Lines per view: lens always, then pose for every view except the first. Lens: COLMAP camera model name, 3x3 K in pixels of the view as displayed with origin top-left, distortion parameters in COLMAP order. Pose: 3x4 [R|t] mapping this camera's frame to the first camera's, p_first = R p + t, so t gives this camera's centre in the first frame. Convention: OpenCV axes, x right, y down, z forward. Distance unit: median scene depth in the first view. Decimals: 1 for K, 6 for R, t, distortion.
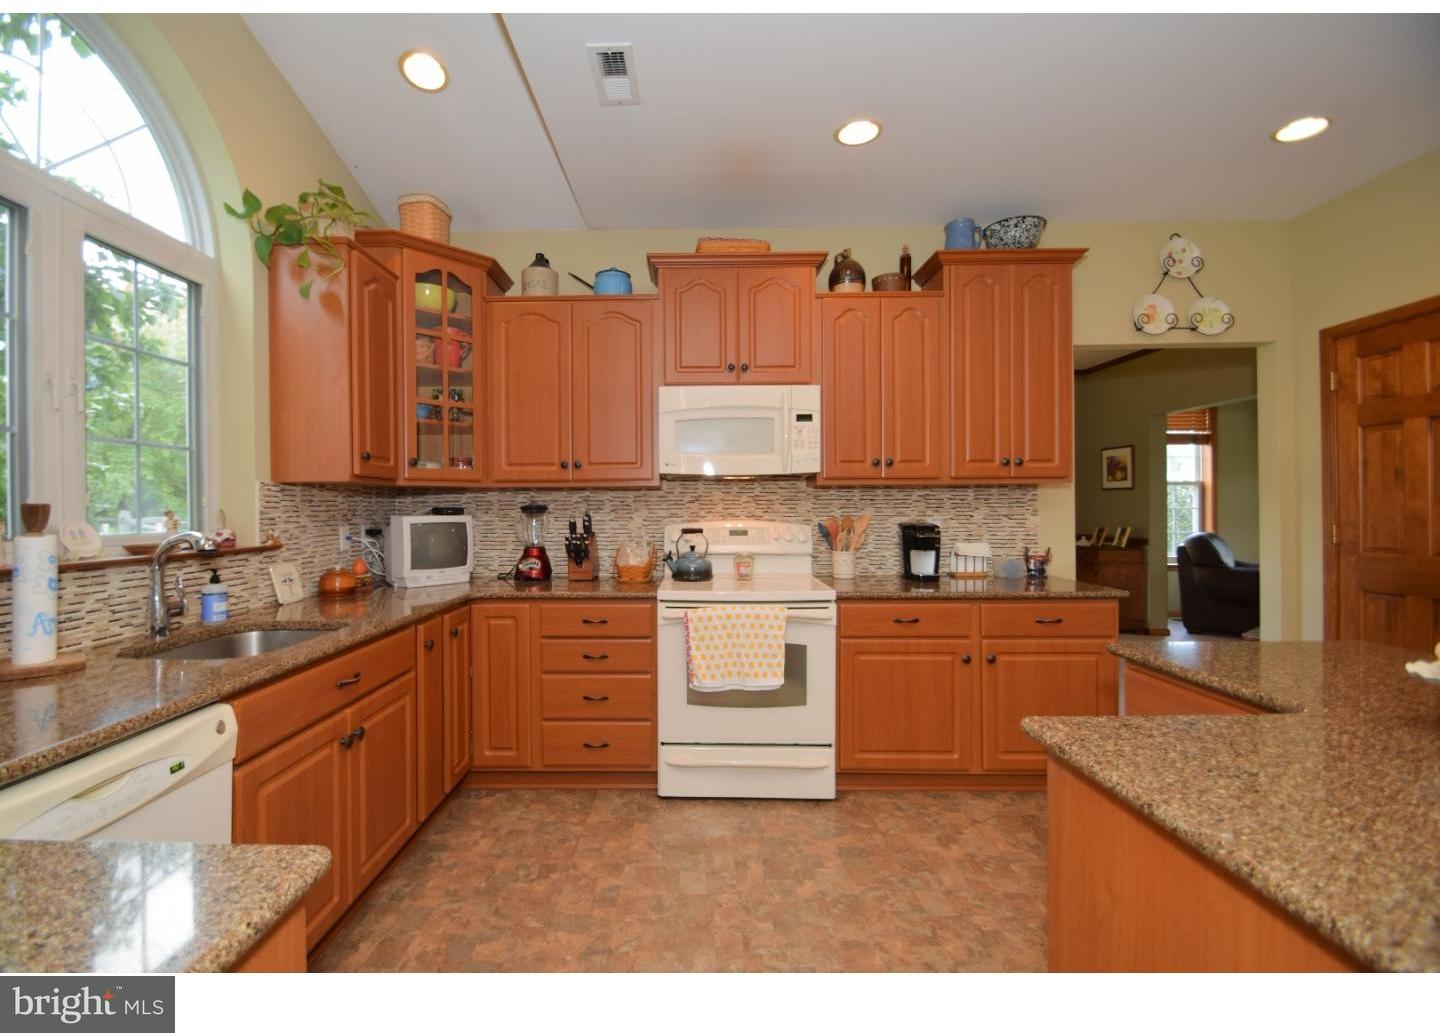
lens RADIAL K [[630.3, 0, 680.4], [0, 630.3, 511.4], [0, 0, 1]] dist [0.002538, -0.009041]
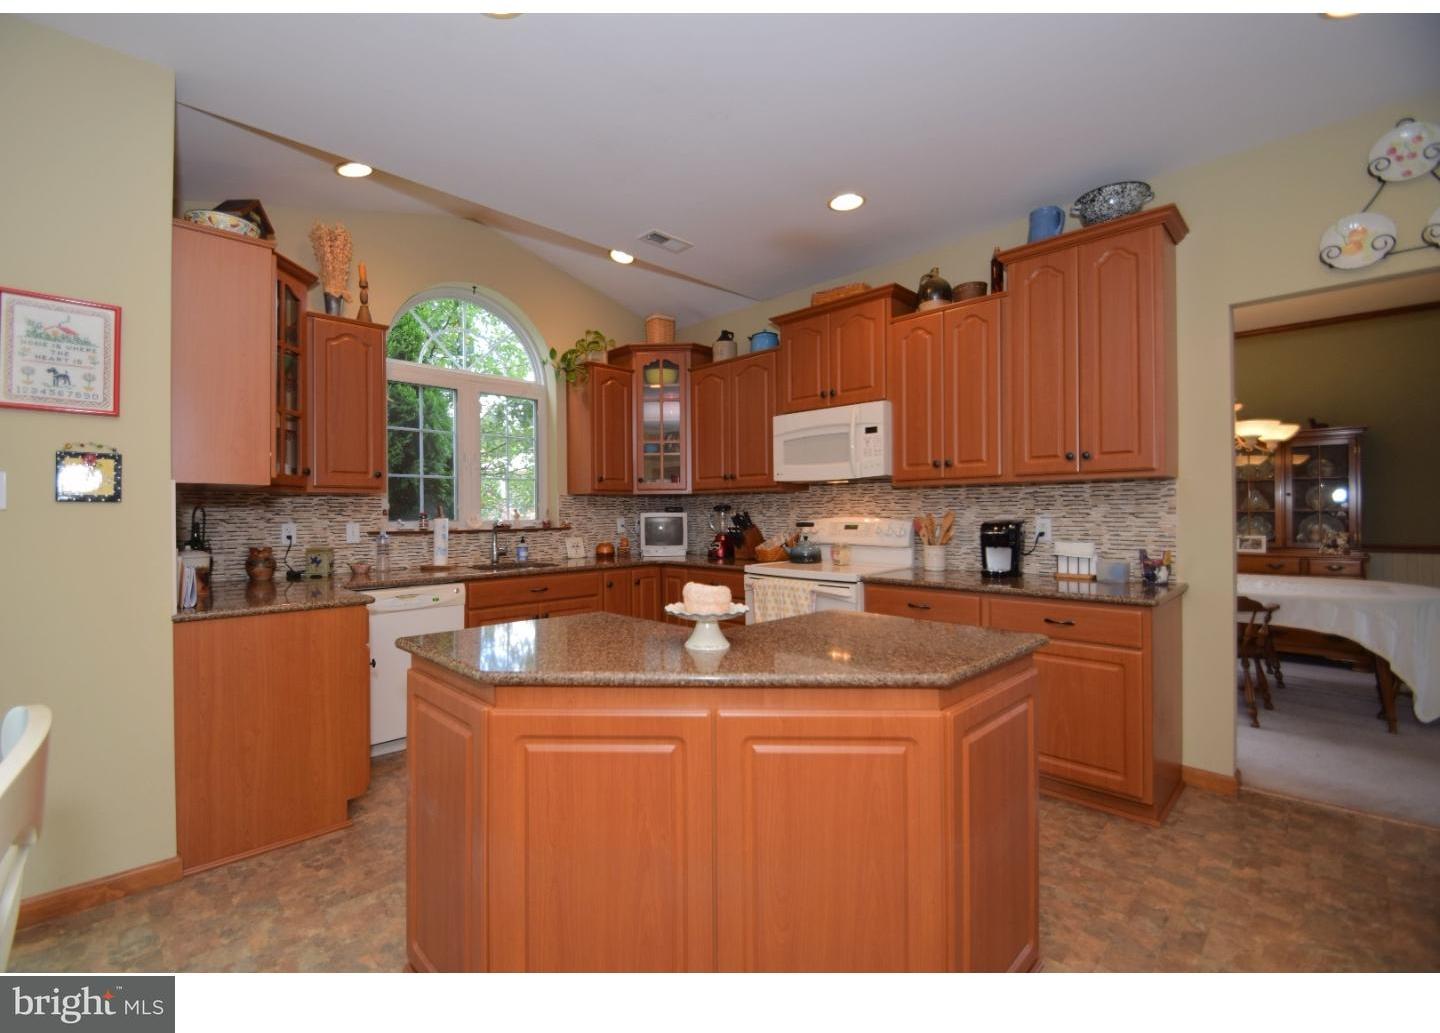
lens RADIAL K [[630.3, 0, 680.4], [0, 630.3, 511.4], [0, 0, 1]] dist [0.002538, -0.009041]
pose [[0.697372, 0.000386, -0.716709, 0.768564], [0.001849, 0.999996, 0.002338, 0.000531], [0.716707, -0.002956, 0.697369, -0.080544]]
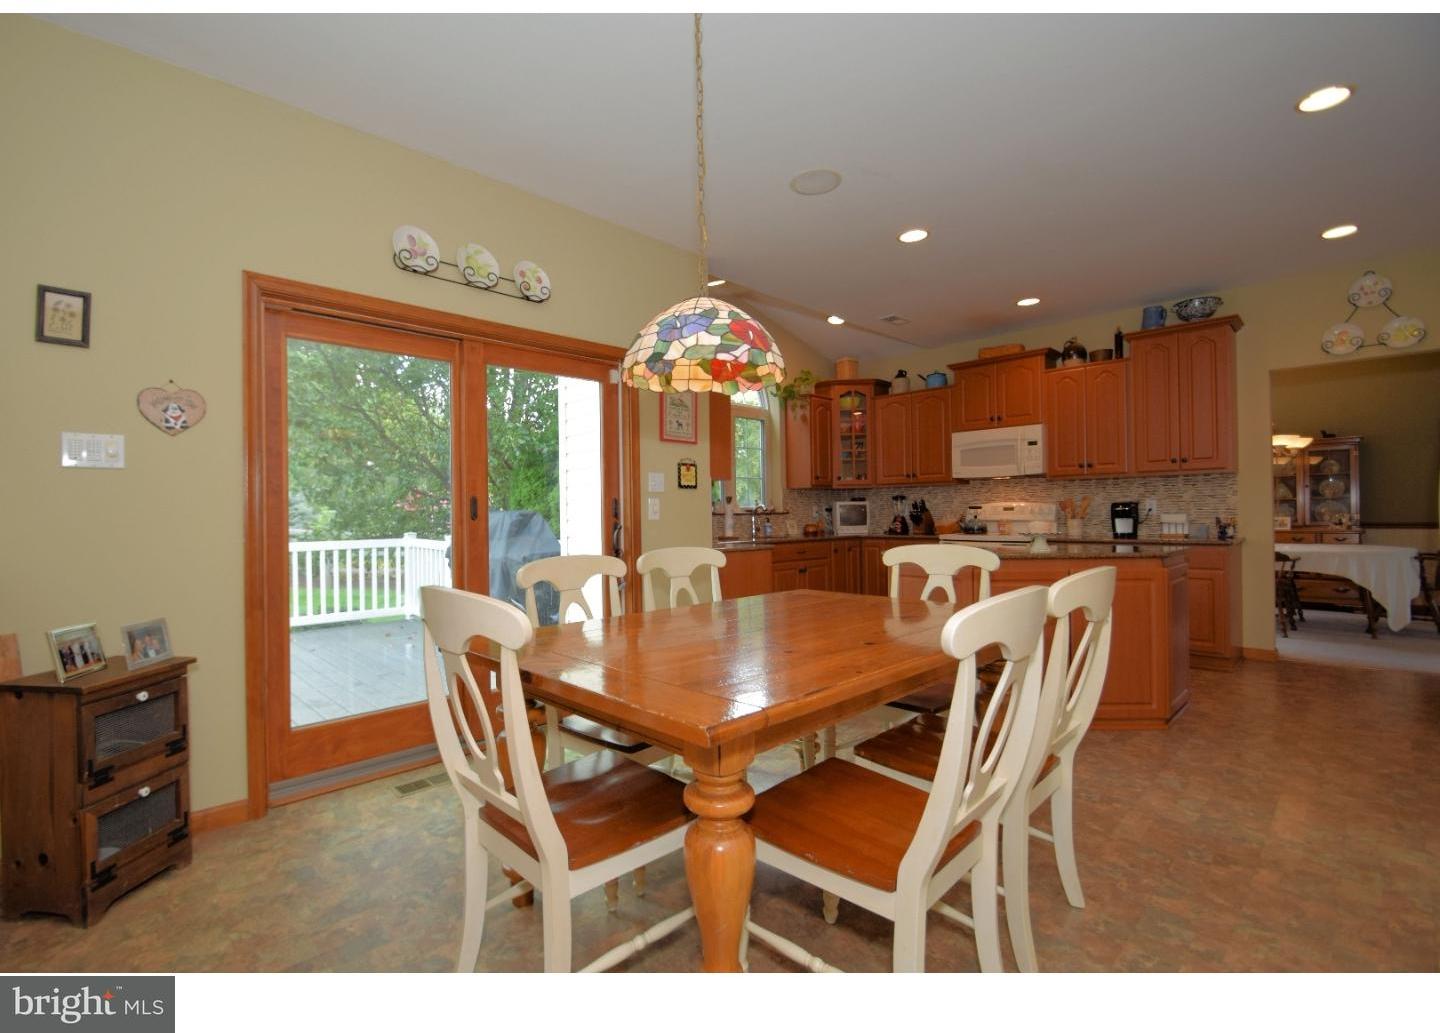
lens RADIAL K [[657.8, 0, 671.7], [0, 657.8, 511.6], [0, 0, 1]] dist [0.001233, -0.011206]
pose [[0.694215, -0.006503, -0.719739, 0.803234], [0.007316, 0.999971, -0.001979, 0.040676], [0.719731, -0.003892, 0.694242, -1.010511]]
